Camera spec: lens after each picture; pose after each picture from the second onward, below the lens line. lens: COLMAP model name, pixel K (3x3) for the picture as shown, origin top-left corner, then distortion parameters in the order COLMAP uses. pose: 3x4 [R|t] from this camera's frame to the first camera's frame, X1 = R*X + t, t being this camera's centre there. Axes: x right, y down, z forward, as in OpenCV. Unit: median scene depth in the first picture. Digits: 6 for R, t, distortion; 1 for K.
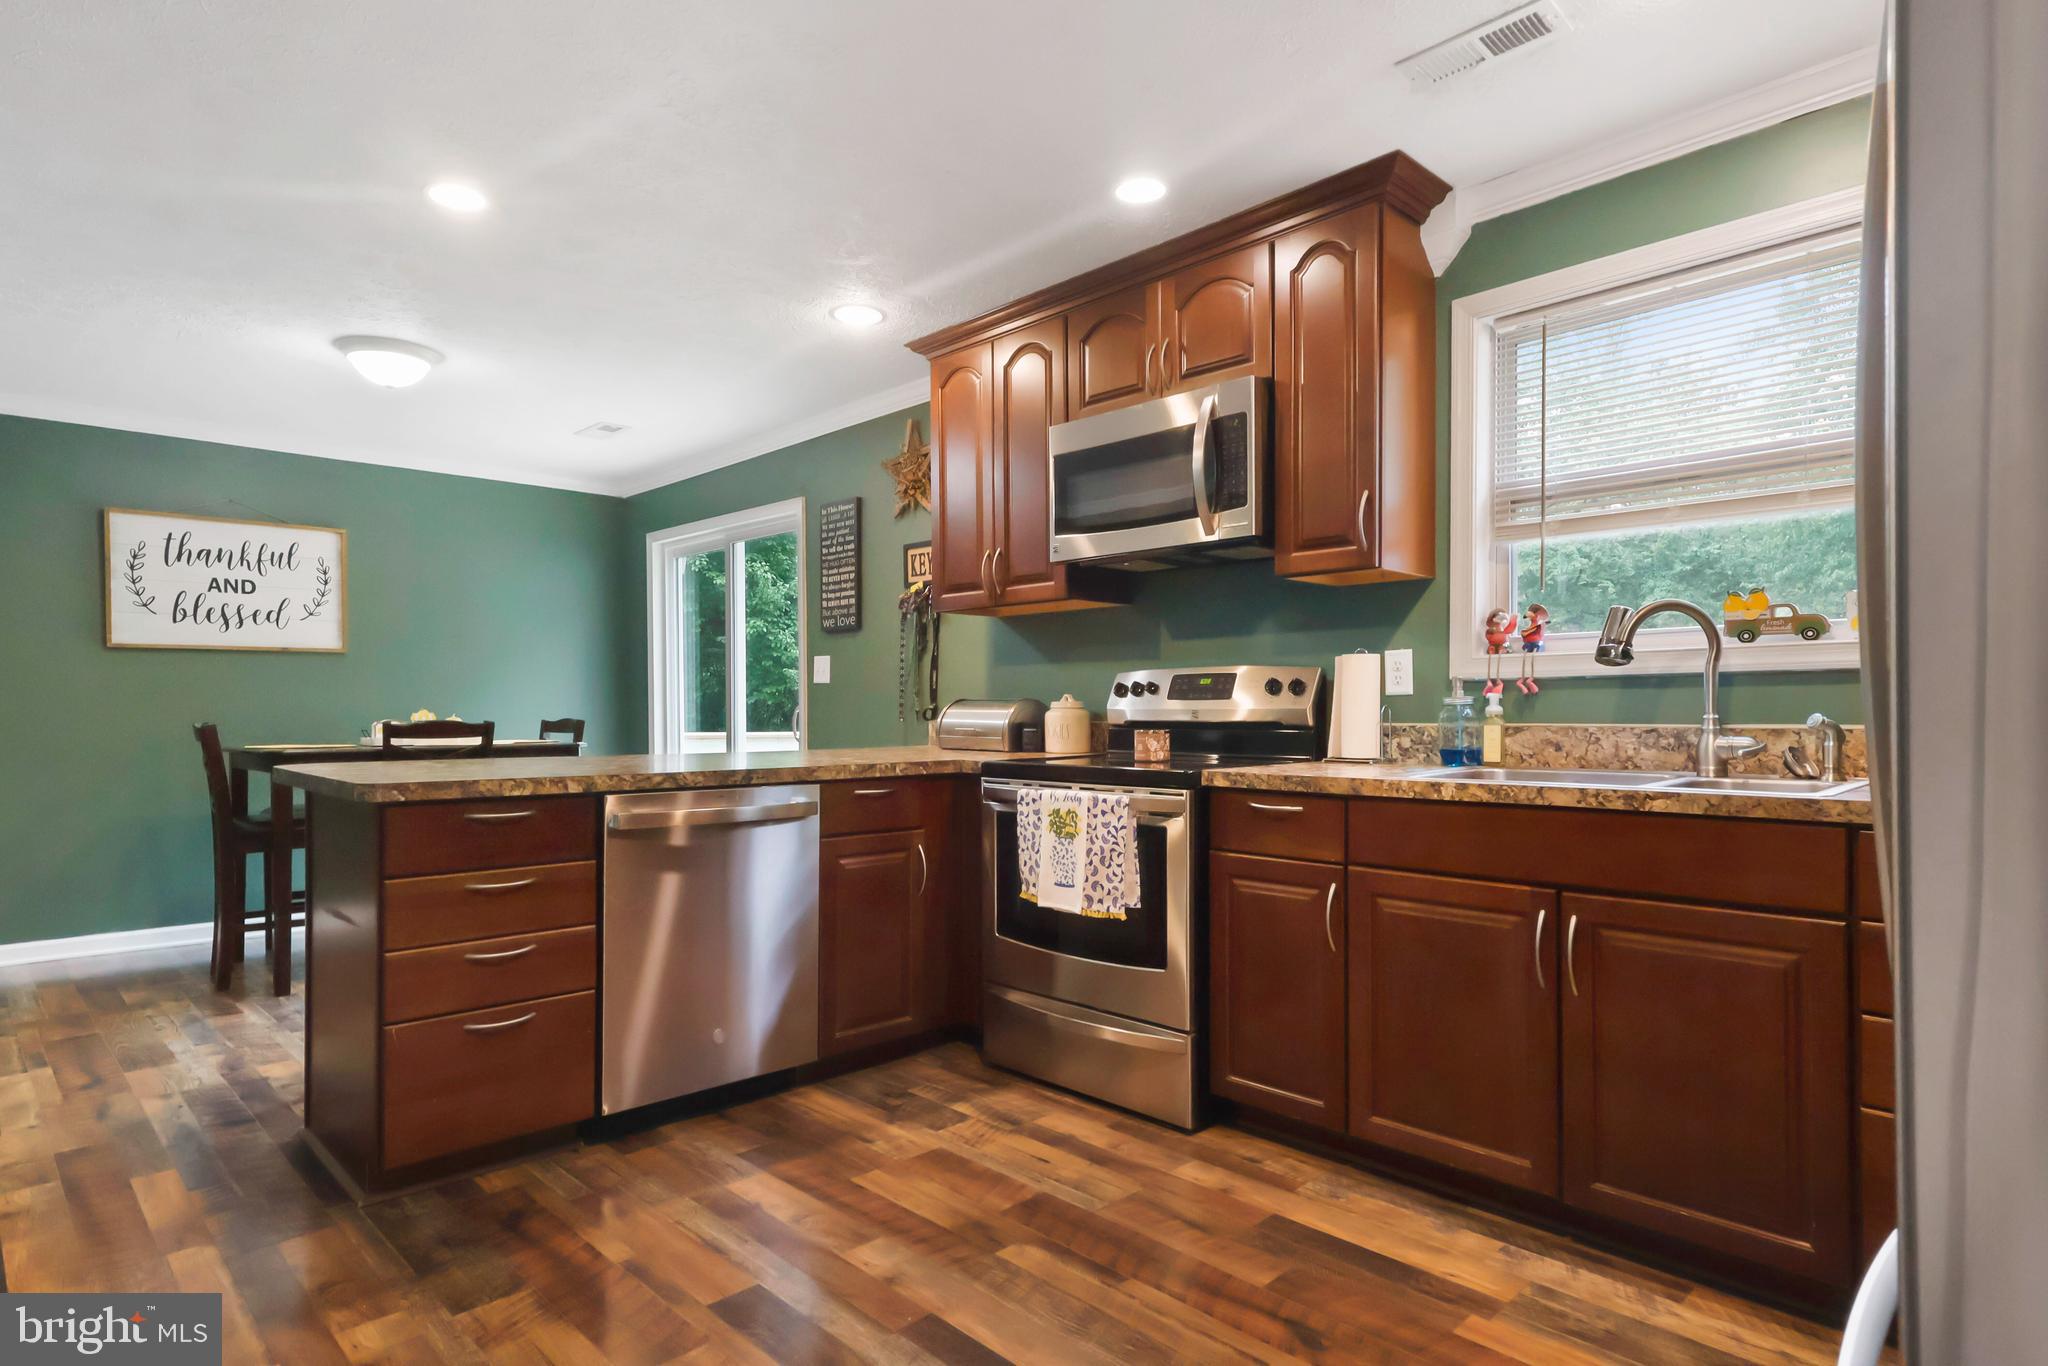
lens RADIAL K [[1130.6, 0, 1026.5], [0, 1130.6, 725.9], [0, 0, 1]] dist [0.017571, -0.000057]
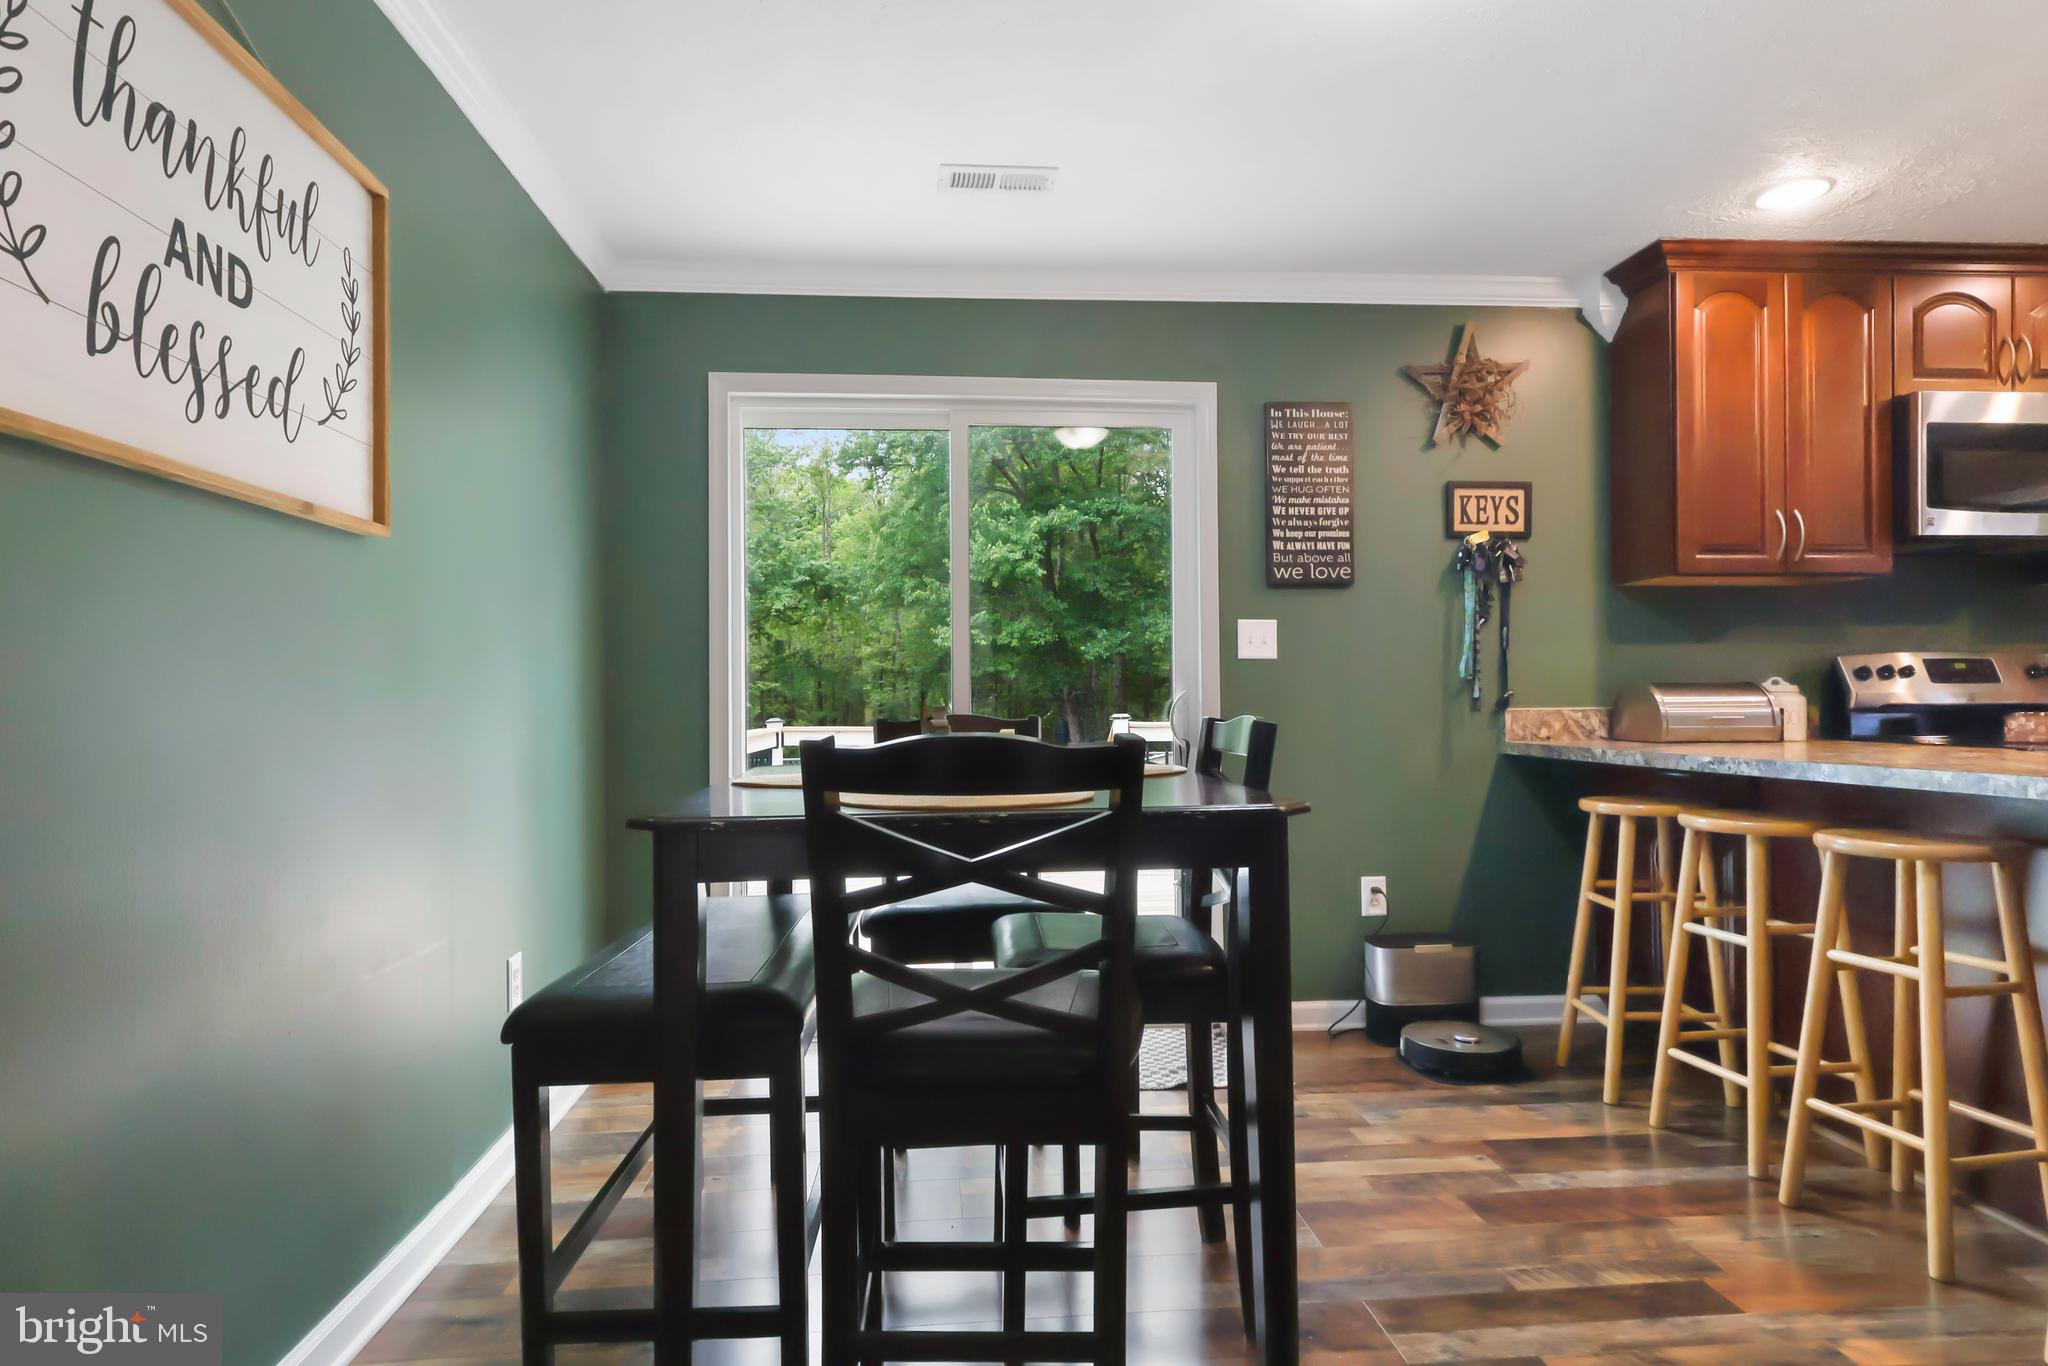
lens RADIAL K [[1126.1, 0, 1019.9], [0, 1126.1, 691.0], [0, 0, 1]] dist [0.004806, 0.003297]
pose [[0.630868, 0.004311, 0.775878, -0.836989], [0.017137, 0.999663, -0.019489, -0.007432], [-0.775701, 0.025592, 0.630582, 0.707076]]
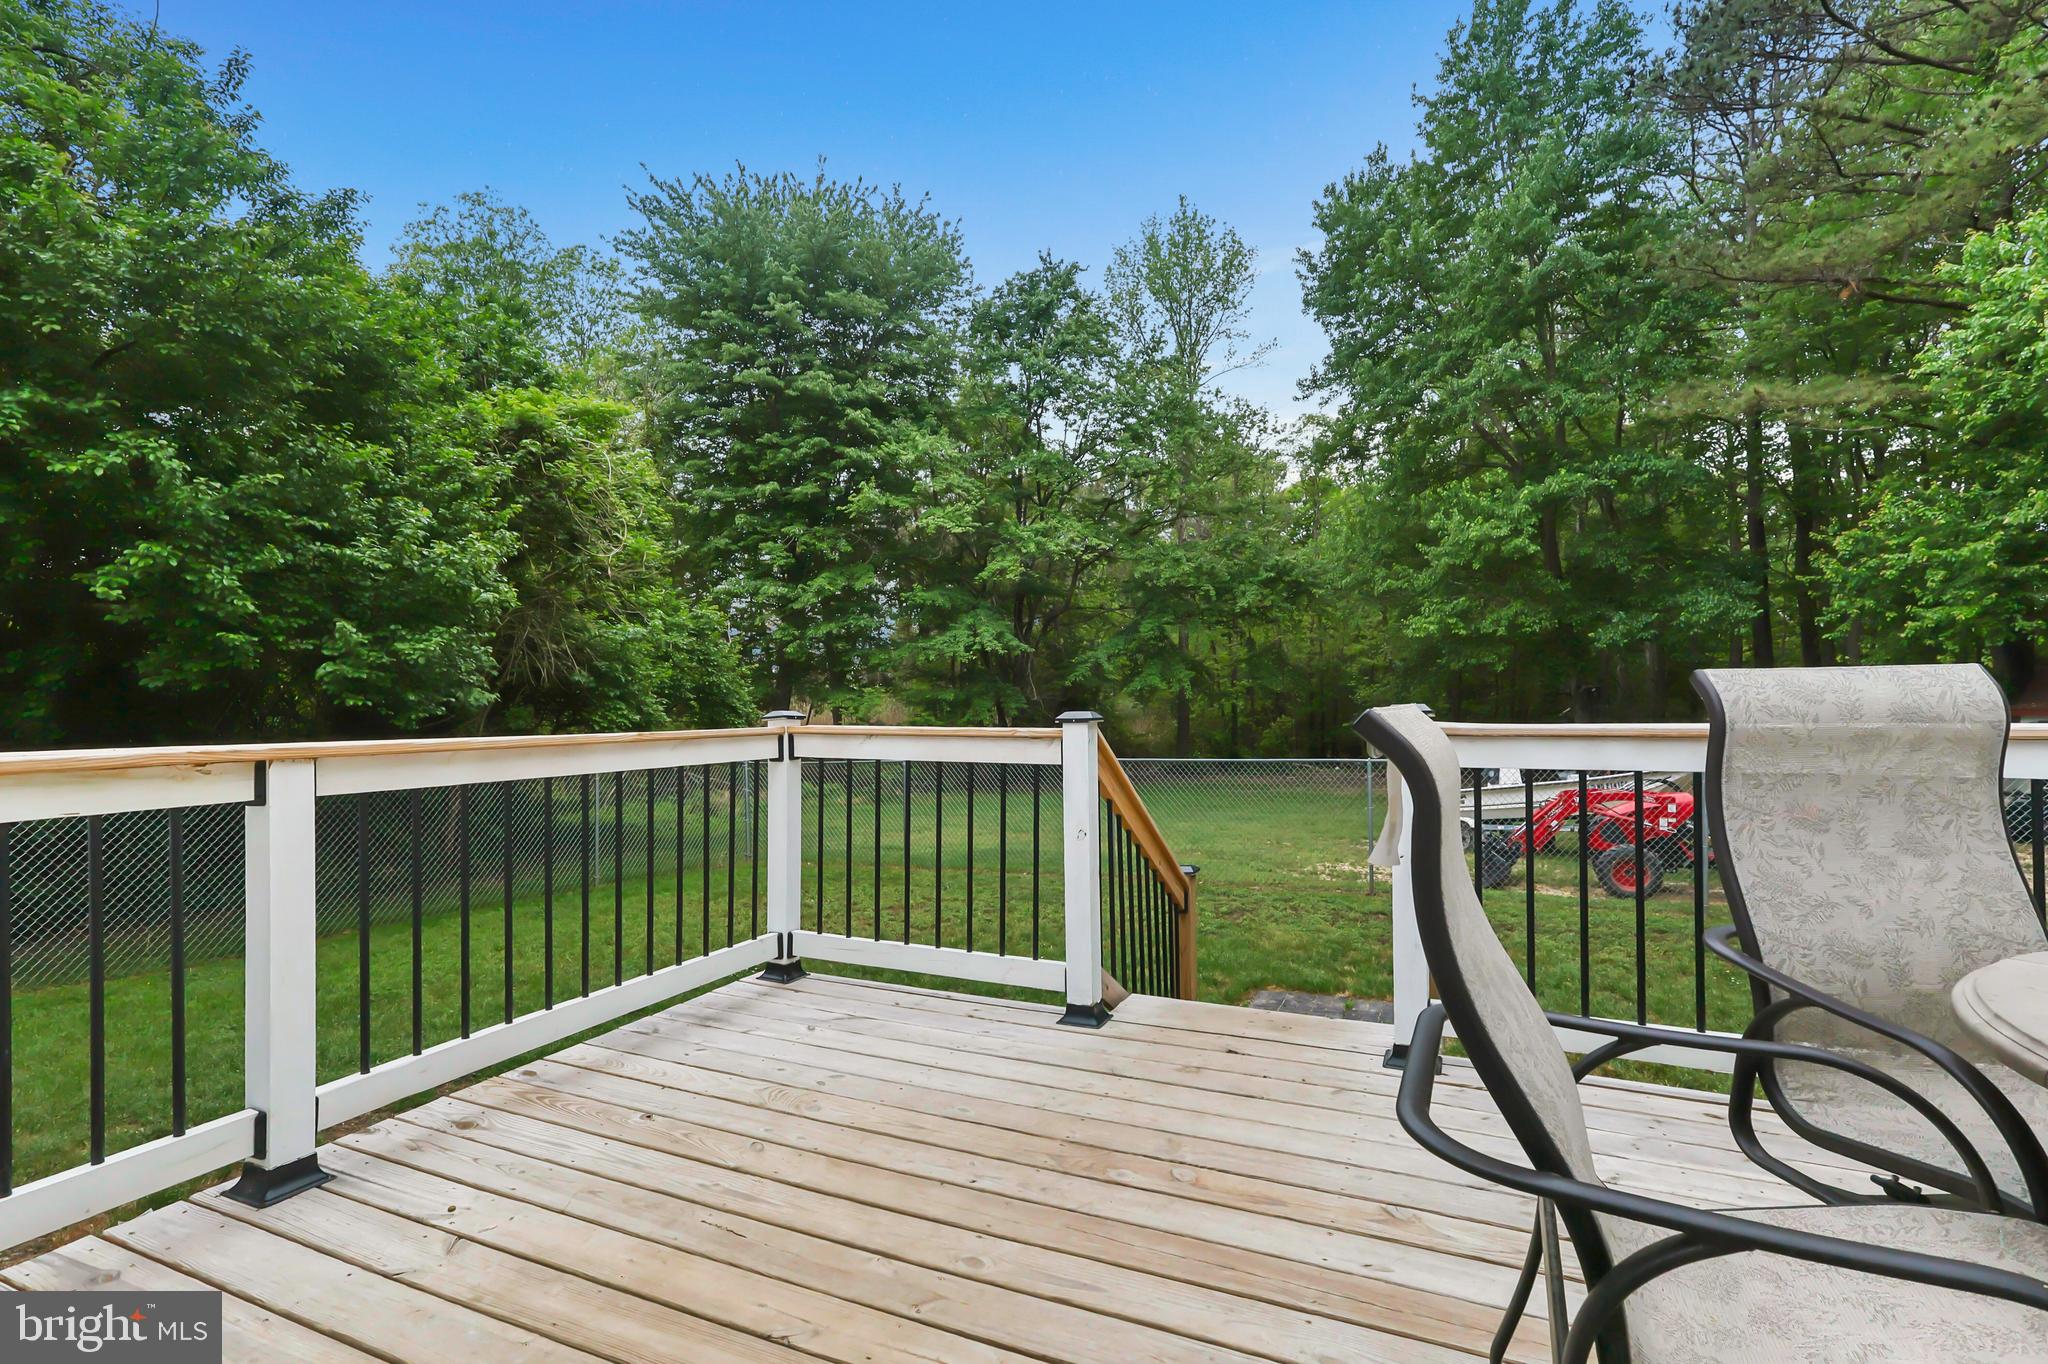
lens RADIAL K [[966.3, 0, 1028.1], [0, 966.3, 691.2], [0, 0, 1]] dist [0.013024, 0.000000]
pose [[0.926488, 0.000741, 0.376323, -0.036510], [0.010017, 0.999595, -0.026628, 0.000701], [-0.376190, 0.028440, 0.926106, 1.094358]]
